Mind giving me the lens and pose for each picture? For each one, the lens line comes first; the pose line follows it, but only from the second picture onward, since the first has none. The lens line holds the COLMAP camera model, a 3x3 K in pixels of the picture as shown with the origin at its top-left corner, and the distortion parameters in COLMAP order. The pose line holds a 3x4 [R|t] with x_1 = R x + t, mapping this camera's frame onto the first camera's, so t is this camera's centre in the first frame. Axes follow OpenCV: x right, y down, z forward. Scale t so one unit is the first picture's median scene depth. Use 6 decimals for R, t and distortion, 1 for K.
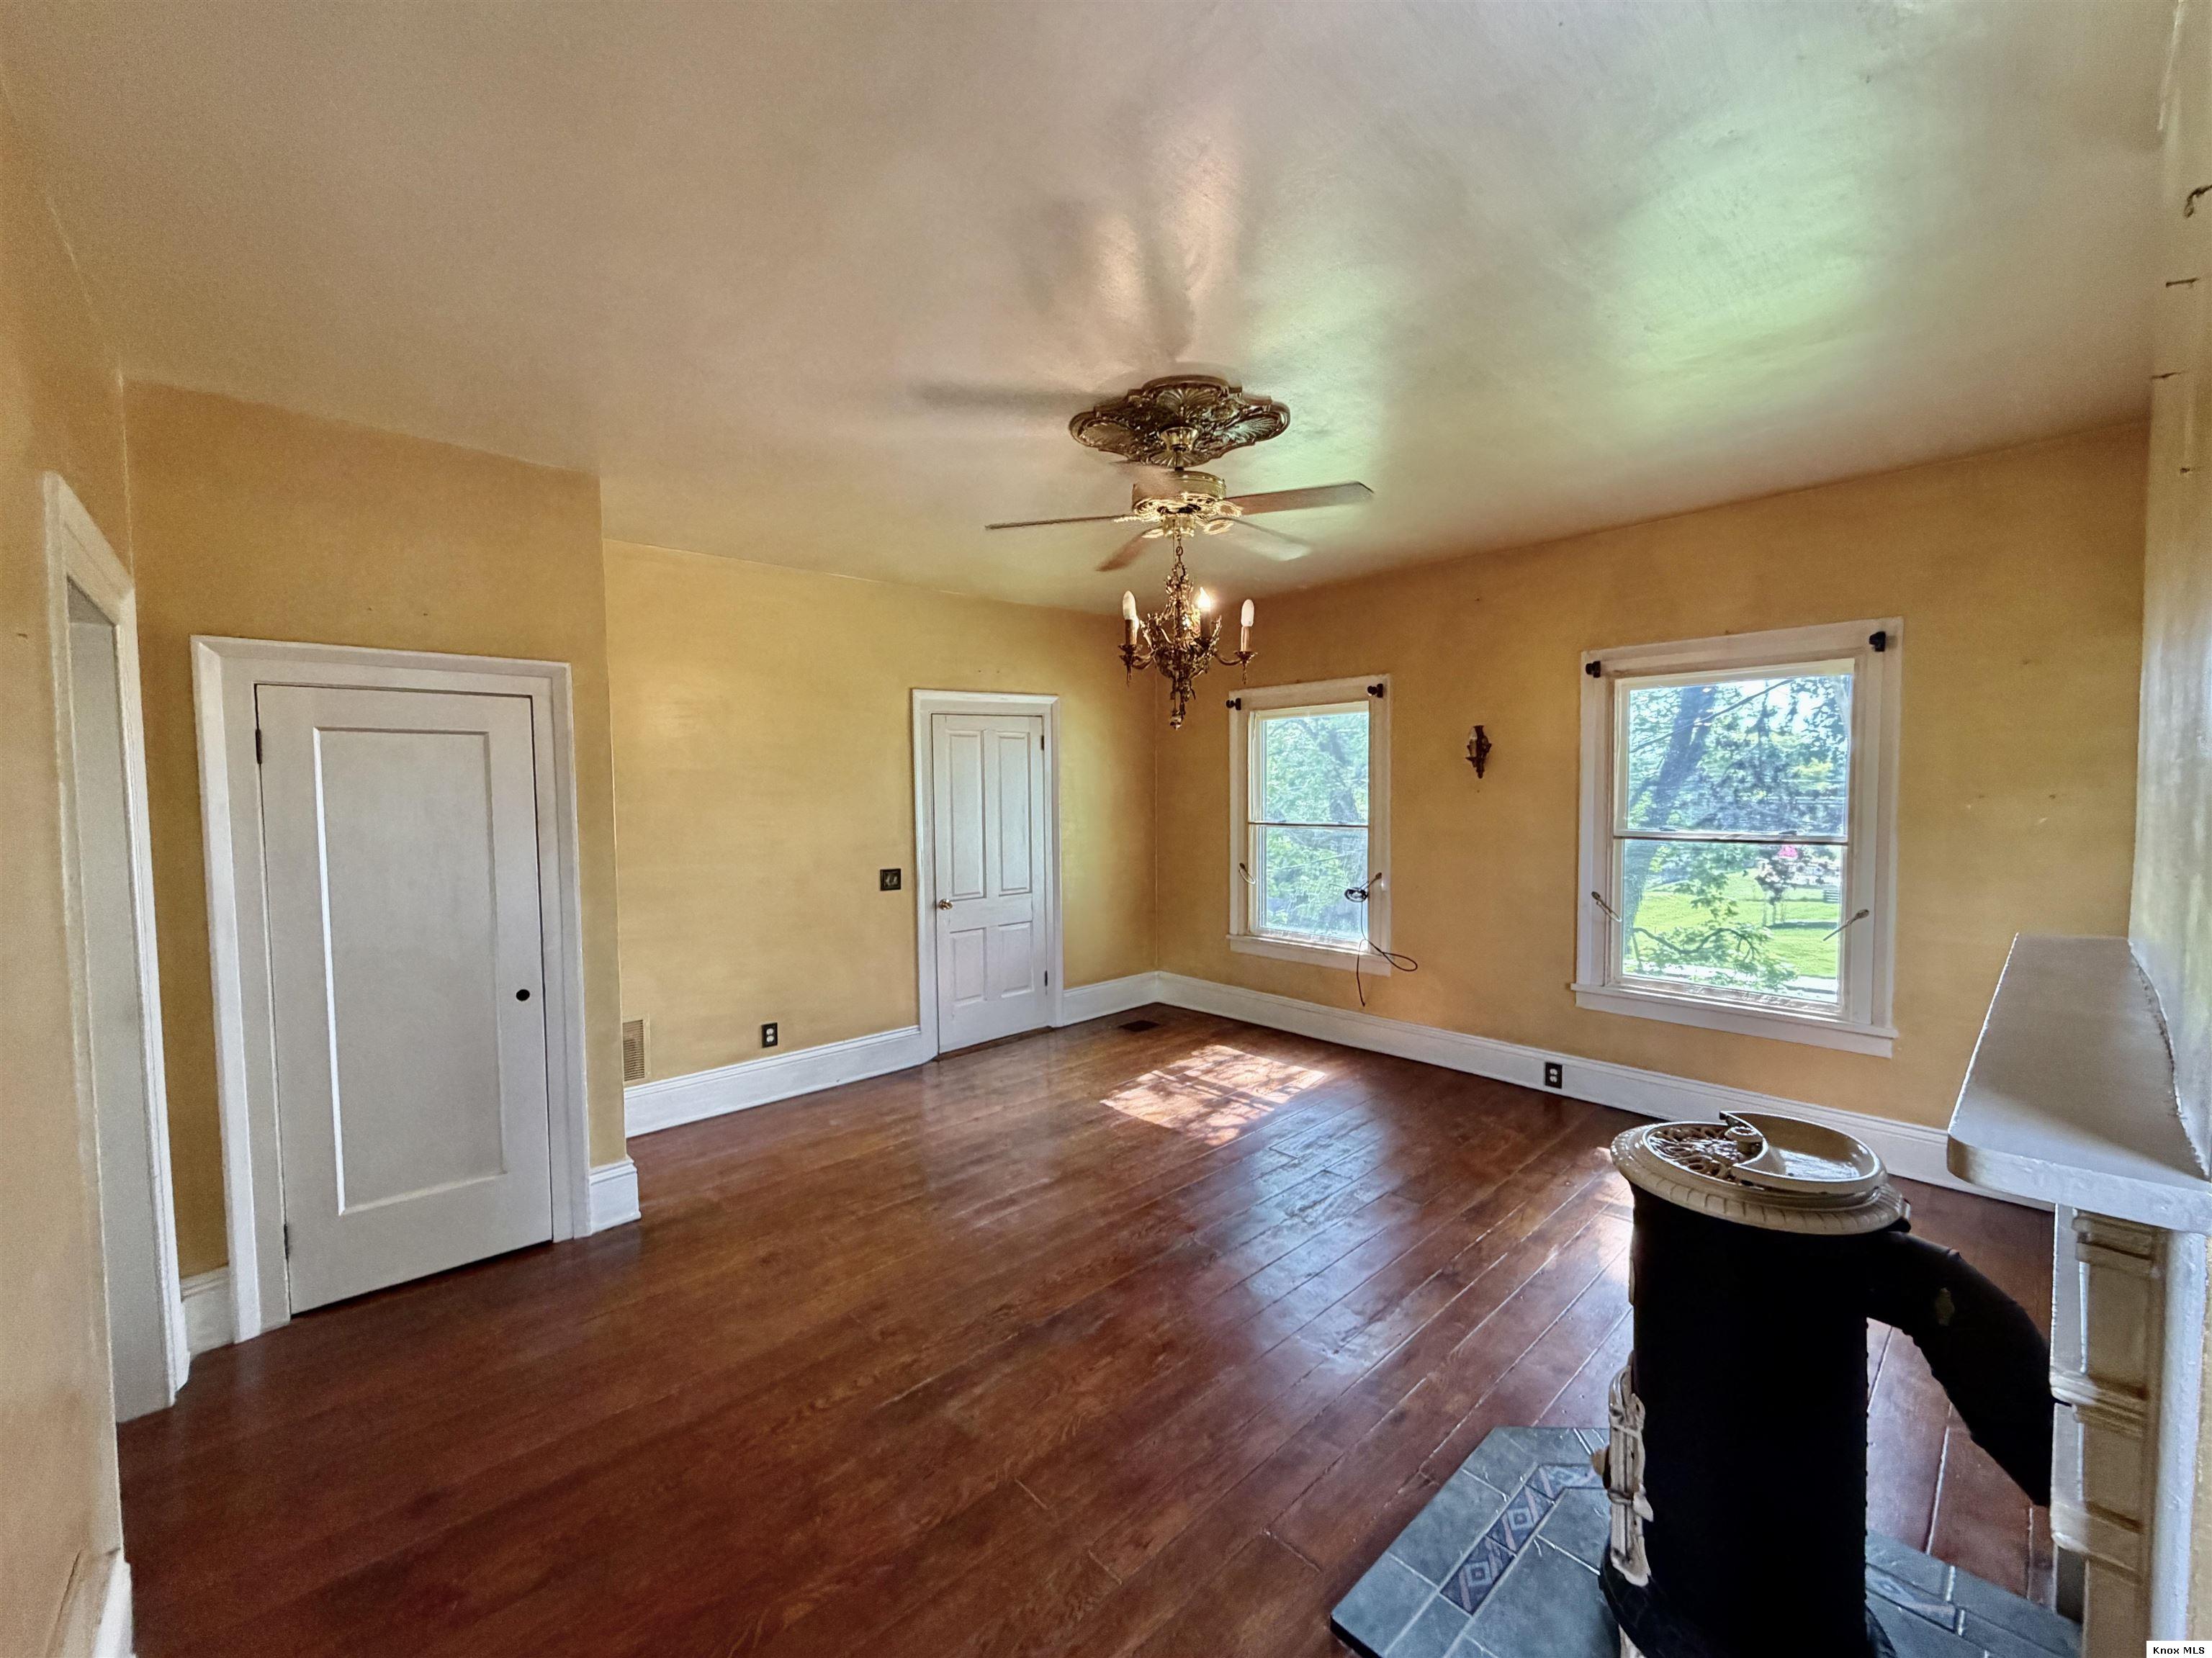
lens RADIAL K [[890.8, 0, 1106.0], [0, 890.8, 829.0], [0, 0, 1]] dist [0.001099, -0.000117]
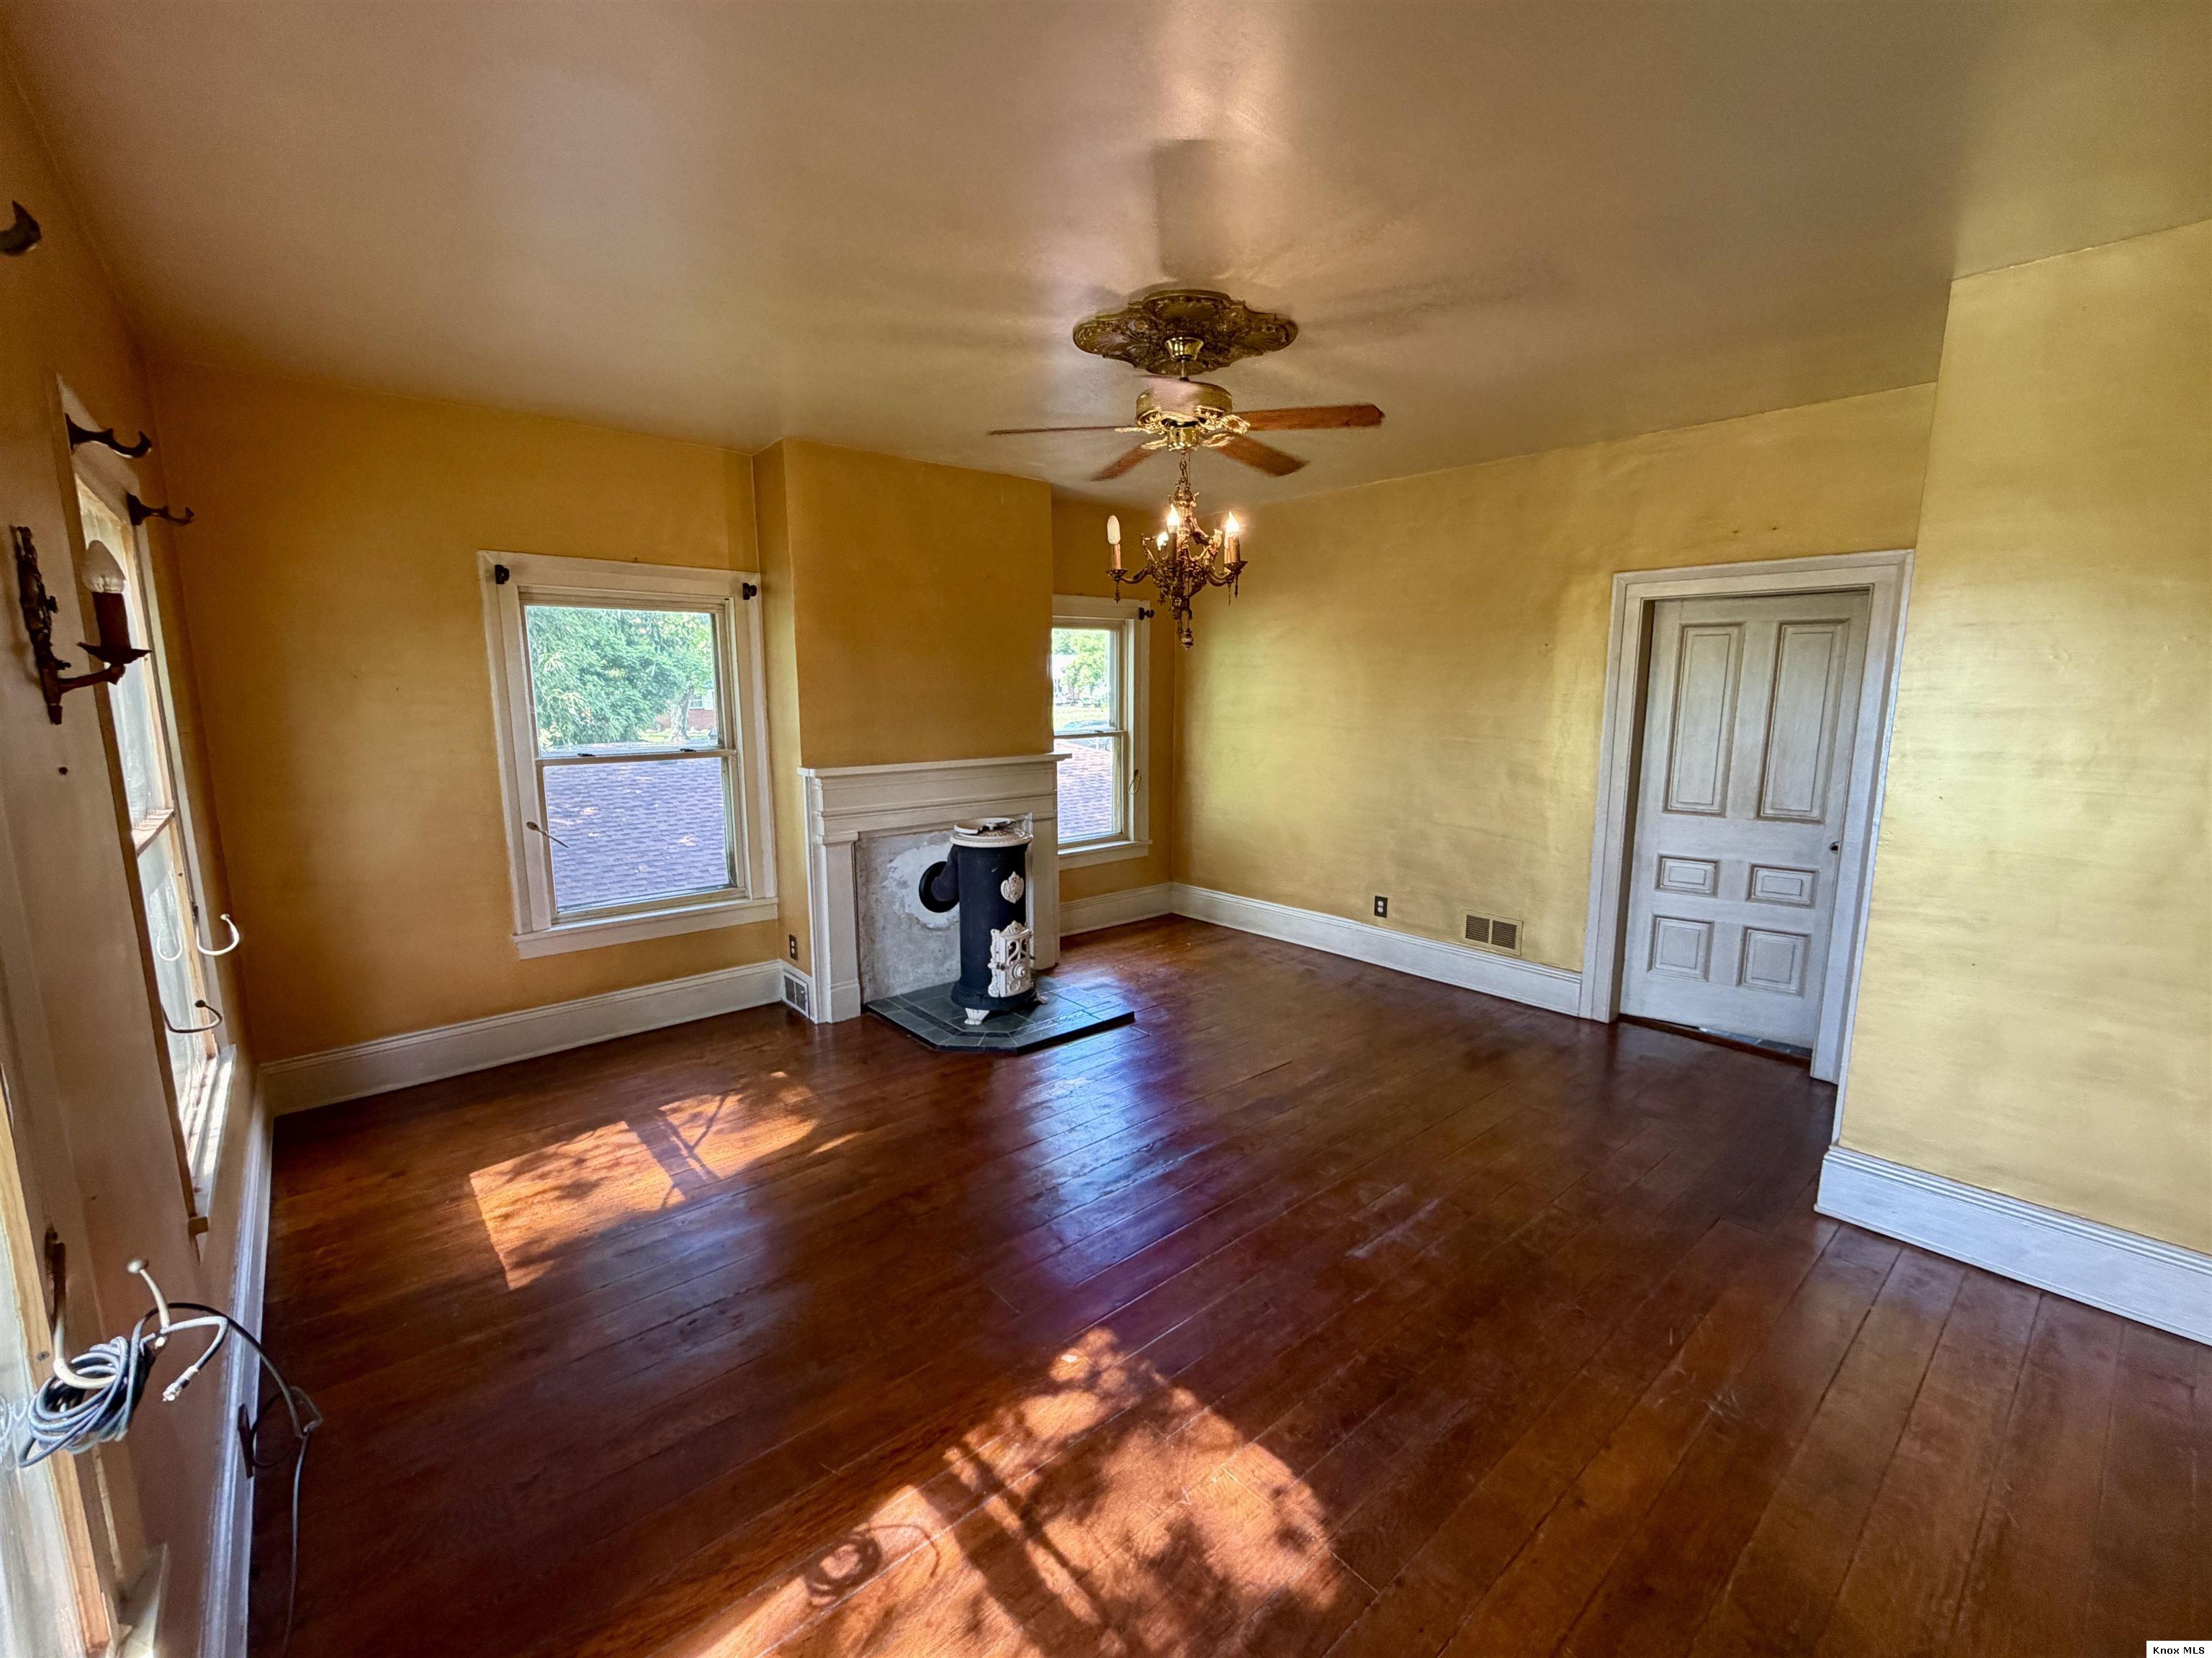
lens RADIAL K [[950.9, 0, 1096.9], [0, 950.9, 830.1], [0, 0, 1]] dist [0.001678, 0.000449]
pose [[-0.998697, 0.008551, 0.050313, 0.079050], [0.018825, 0.978065, 0.207449, -0.083157], [-0.047435, 0.208126, -0.976951, 1.310737]]
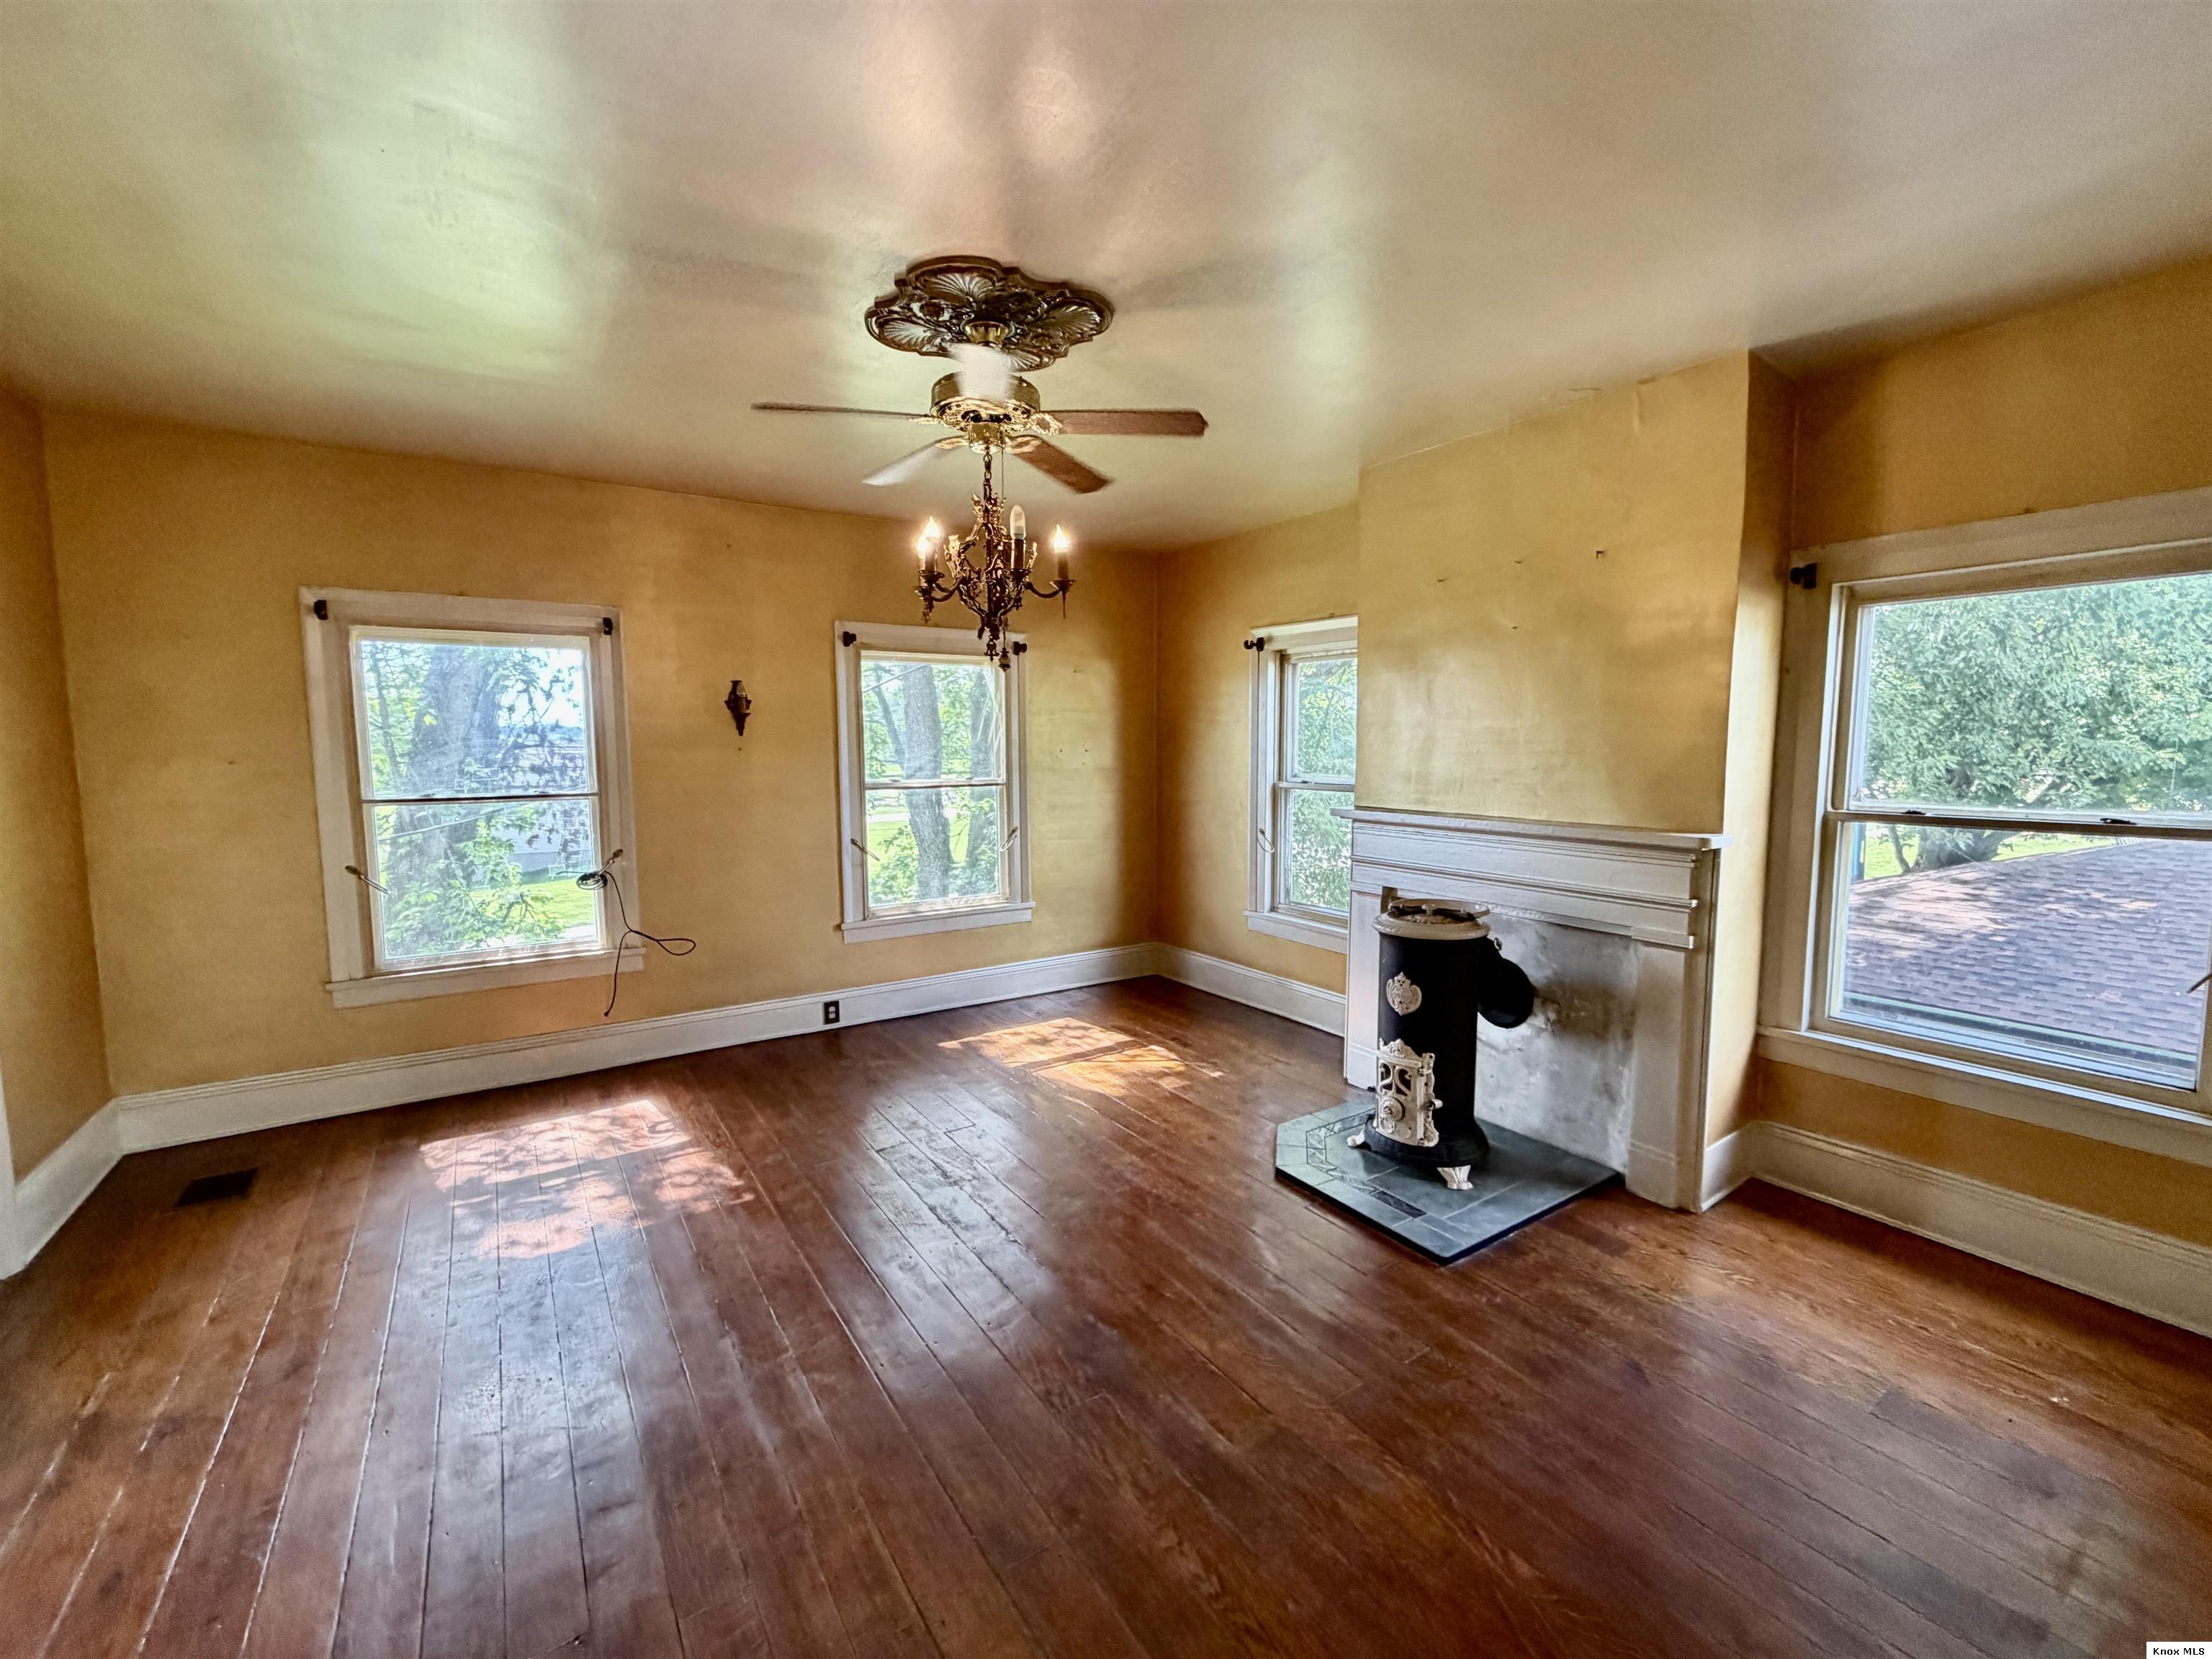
lens RADIAL K [[915.4, 0, 1099.0], [0, 915.4, 824.0], [0, 0, 1]] dist [-0.000749, 0.000027]
pose [[0.172671, -0.078674, 0.981833, -0.499379], [0.053216, 0.996094, 0.070458, -0.012415], [-0.983541, 0.040083, 0.176183, 0.460194]]
